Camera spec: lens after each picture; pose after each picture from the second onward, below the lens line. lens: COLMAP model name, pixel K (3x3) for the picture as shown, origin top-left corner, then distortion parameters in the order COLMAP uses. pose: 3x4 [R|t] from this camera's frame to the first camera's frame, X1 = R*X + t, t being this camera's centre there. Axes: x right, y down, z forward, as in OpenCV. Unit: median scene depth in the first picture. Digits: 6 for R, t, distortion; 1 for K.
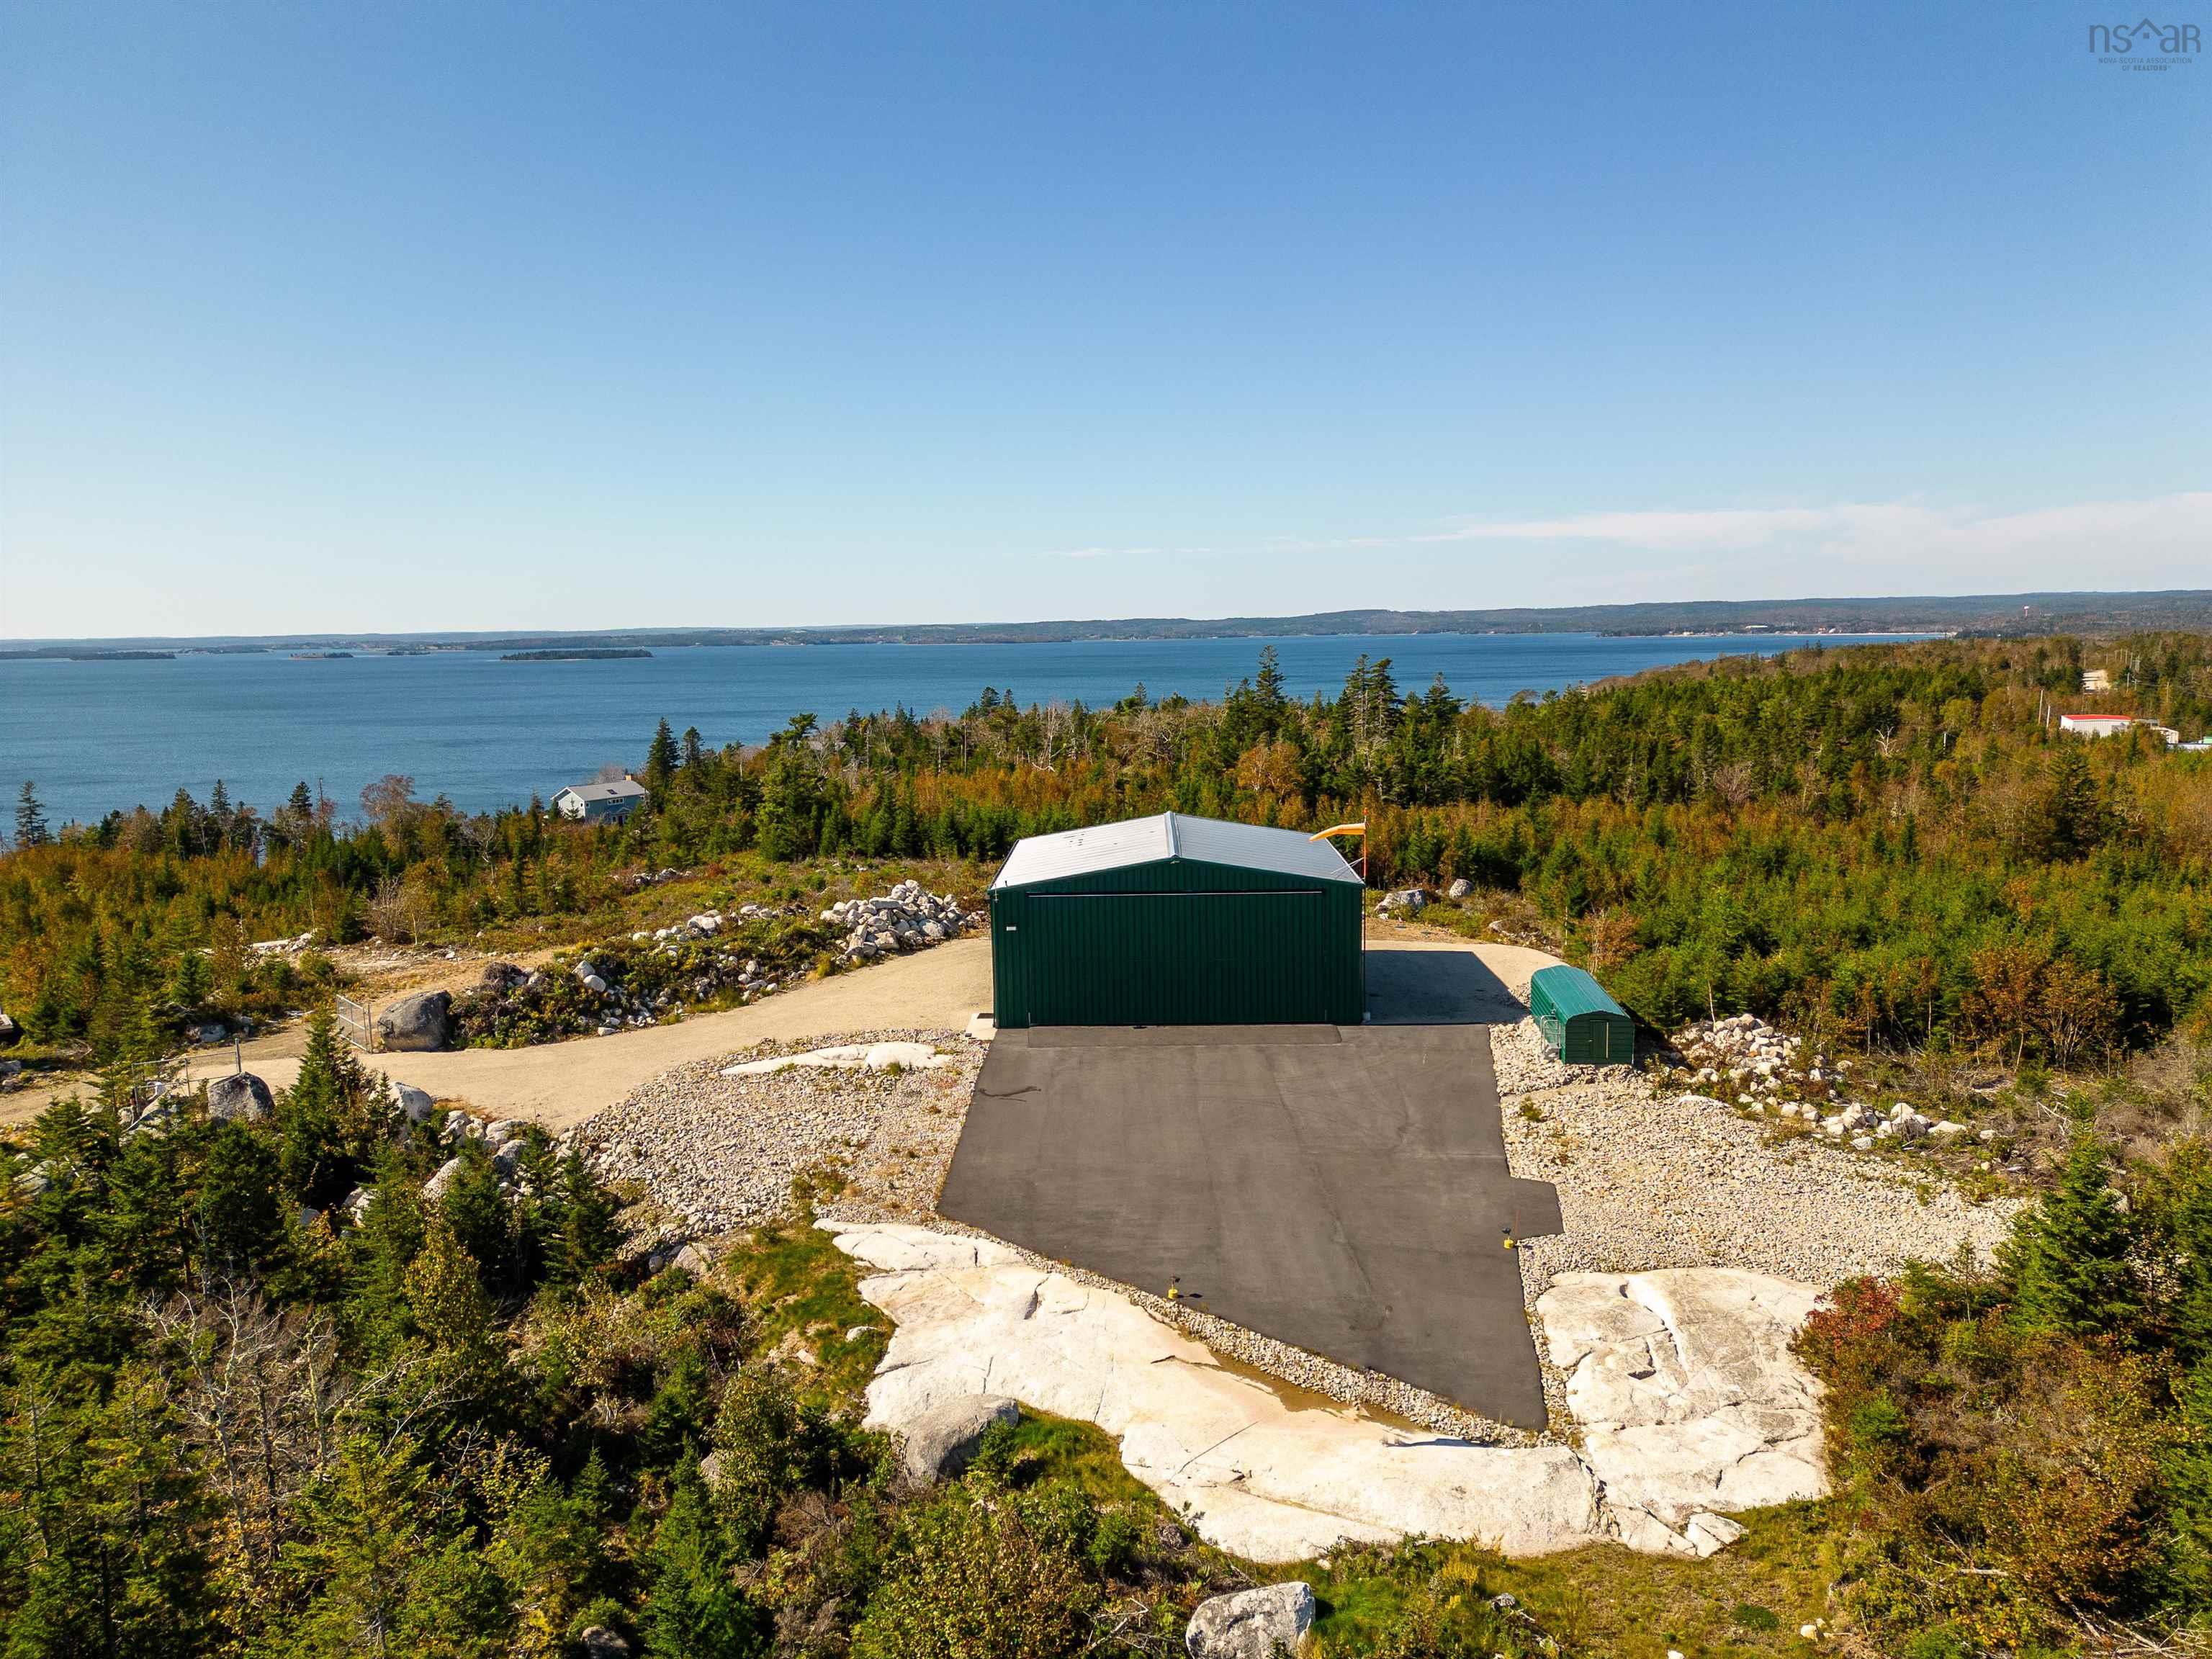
lens RADIAL K [[1534.9, 0, 1106.0], [0, 1534.9, 829.5], [0, 0, 1]] dist [0.098669, -0.122211]
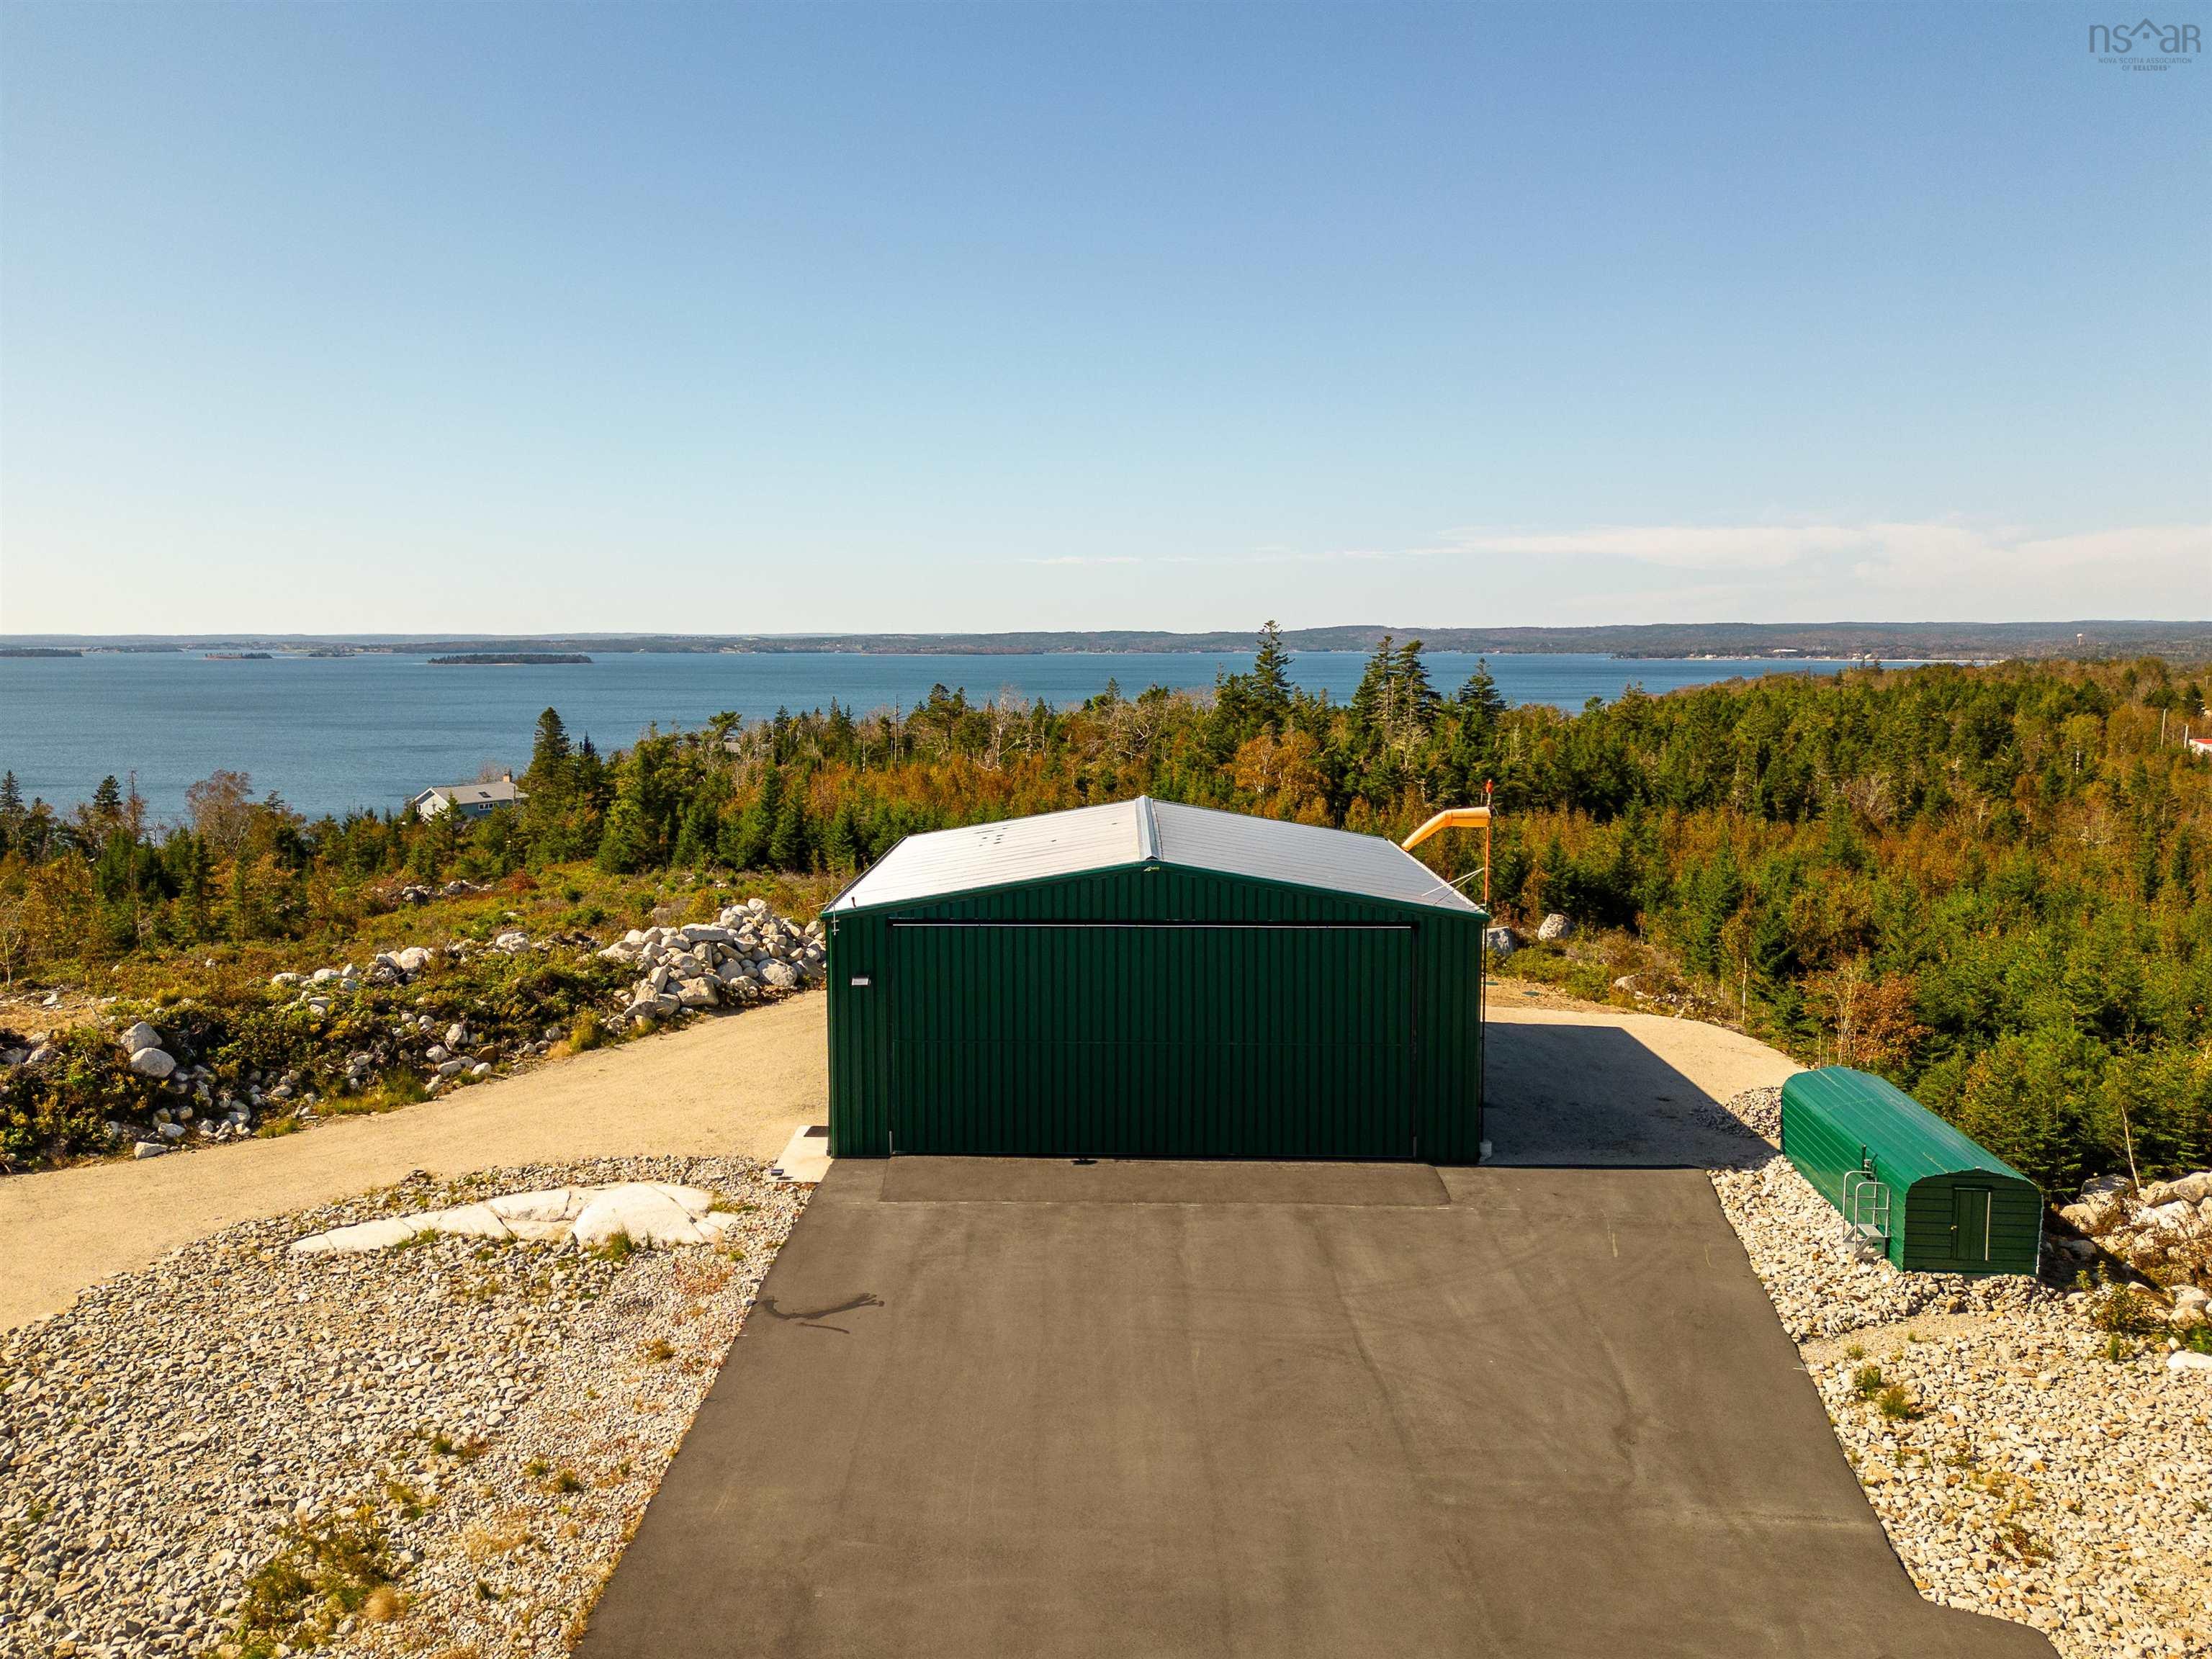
lens RADIAL K [[1658.9, 0, 1067.6], [0, 1658.9, 817.3], [0, 0, 1]] dist [0.095072, -0.100989]
pose [[0.999819, 0.018070, -0.006012, 0.015350], [-0.018209, 0.999548, -0.023905, 0.015273], [0.005578, 0.024010, 0.999696, 0.344938]]
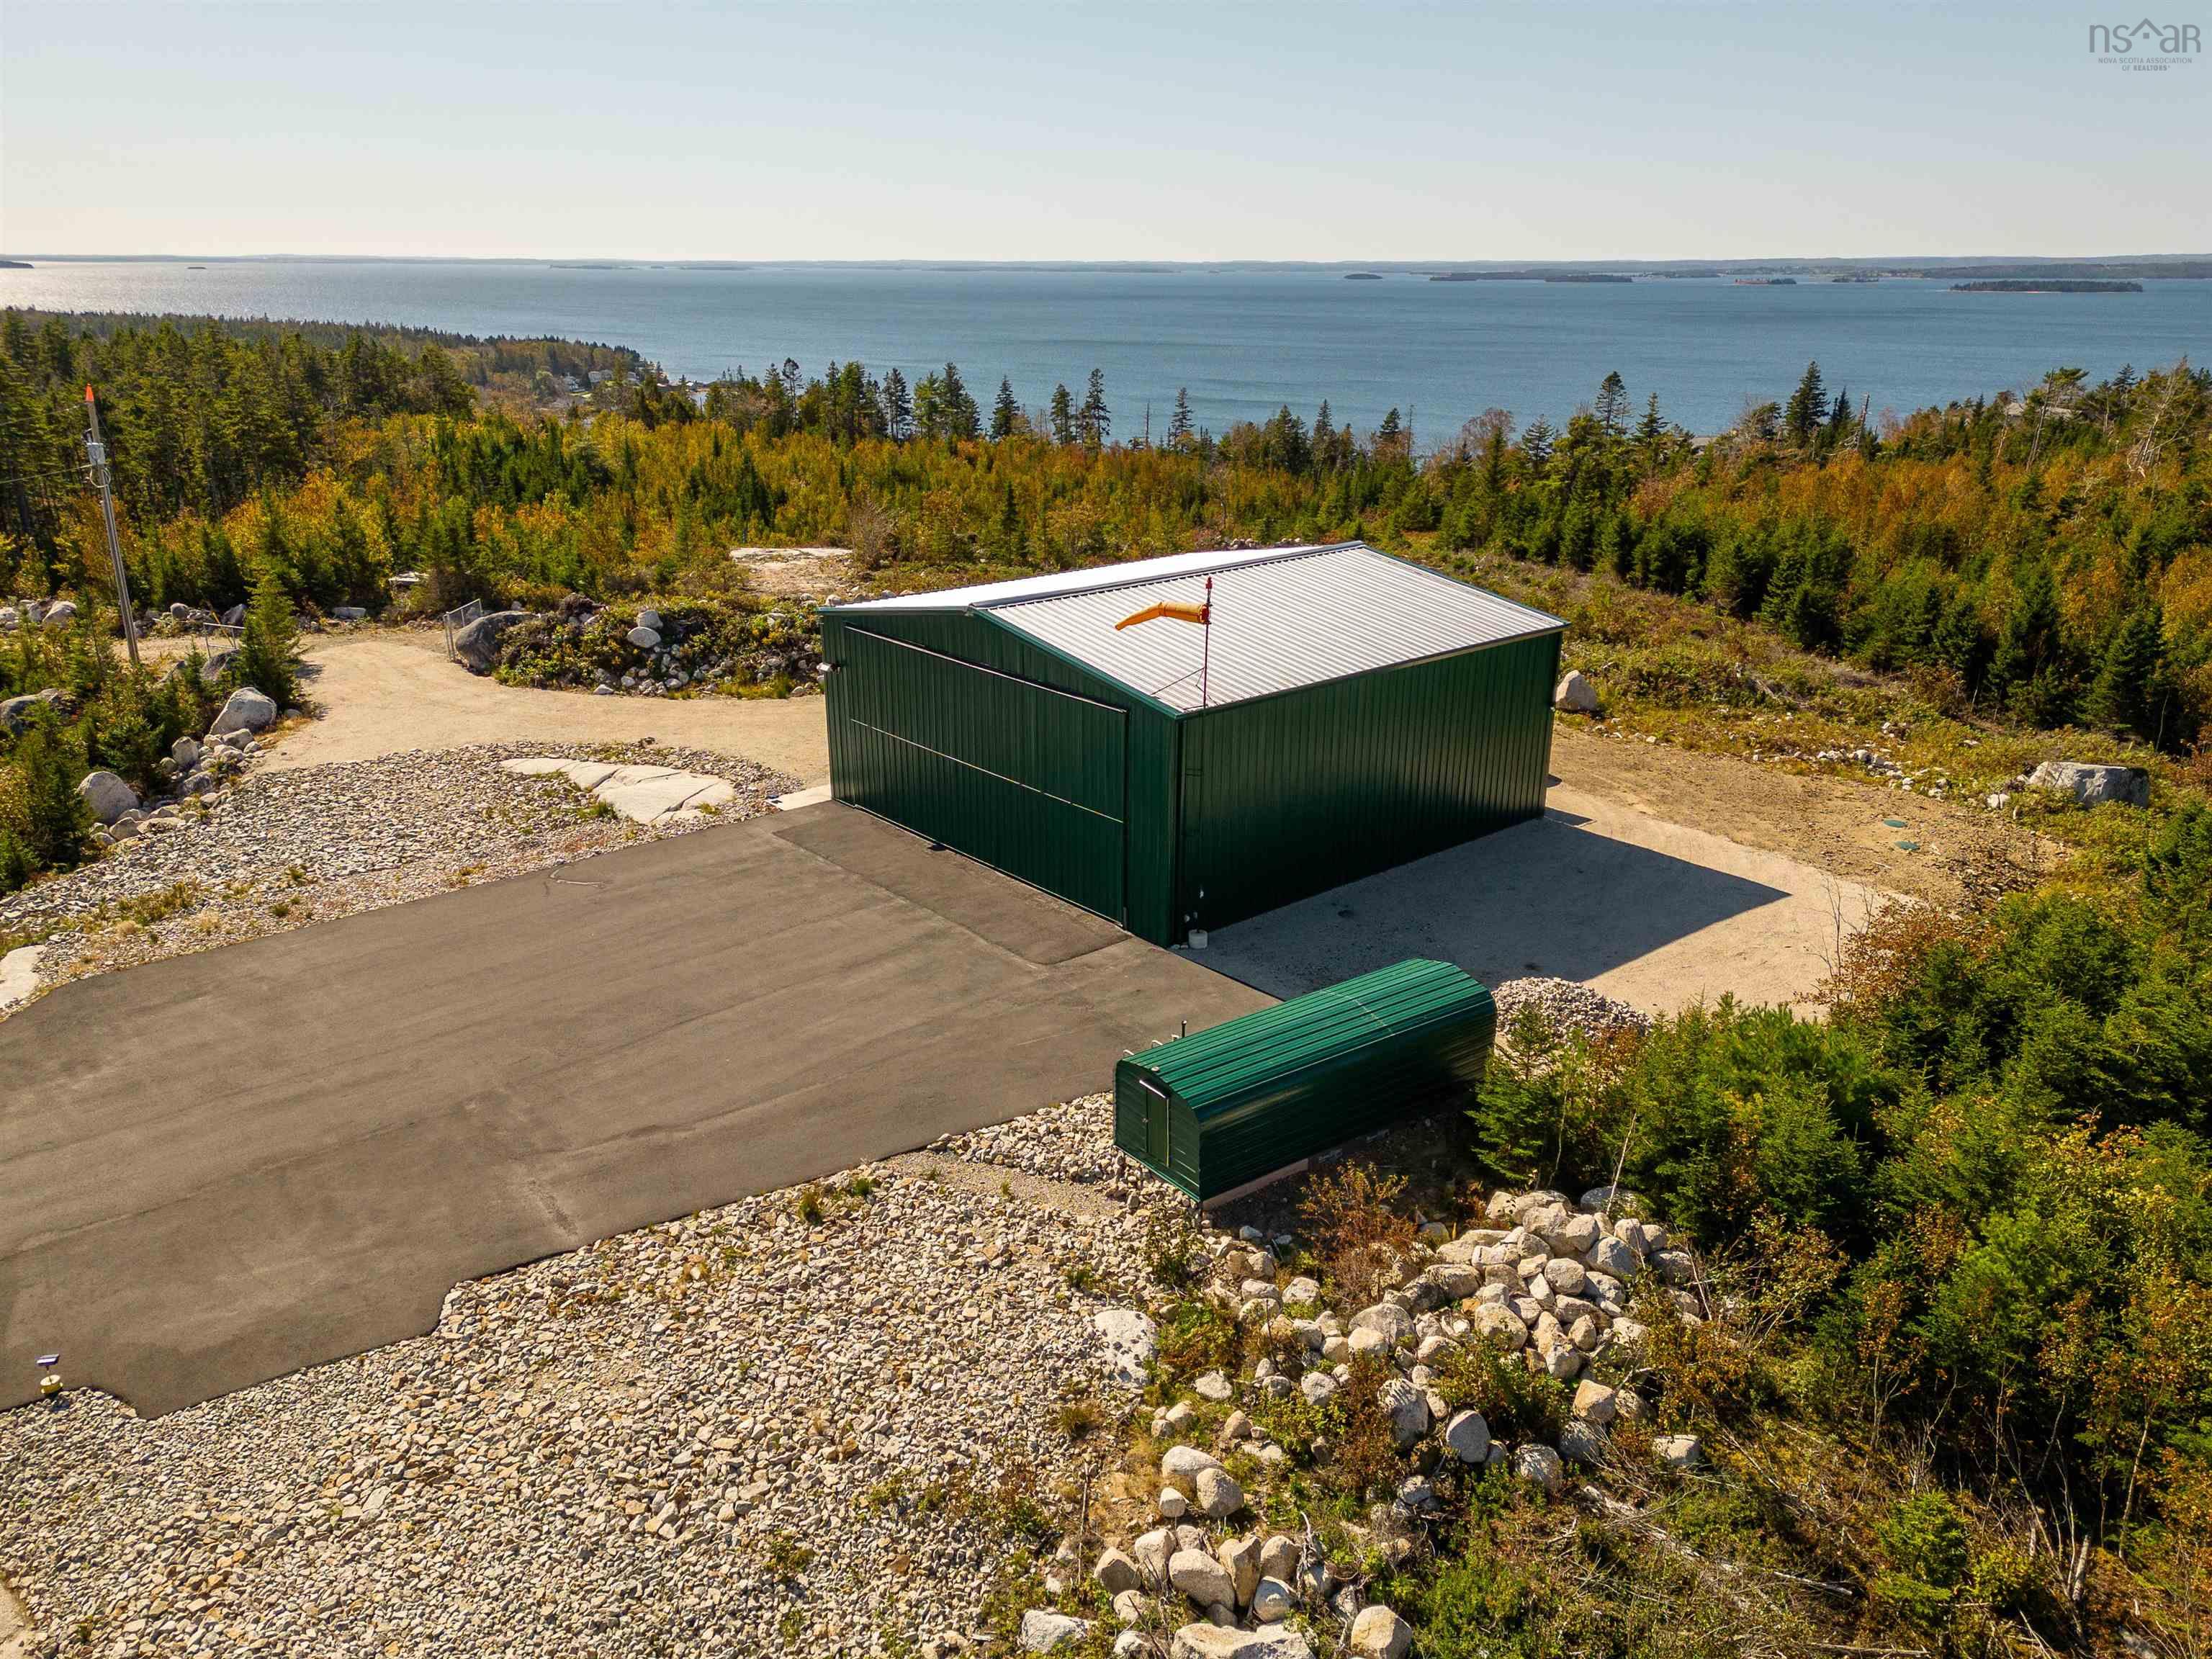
lens RADIAL K [[1582.4, 0, 1106.0], [0, 1582.4, 829.5], [0, 0, 1]] dist [0.078927, -0.071677]
pose [[0.672669, 0.265214, -0.690780, 0.491713], [-0.111156, 0.959184, 0.260021, -0.060481], [0.731546, -0.098124, 0.674694, 0.531327]]
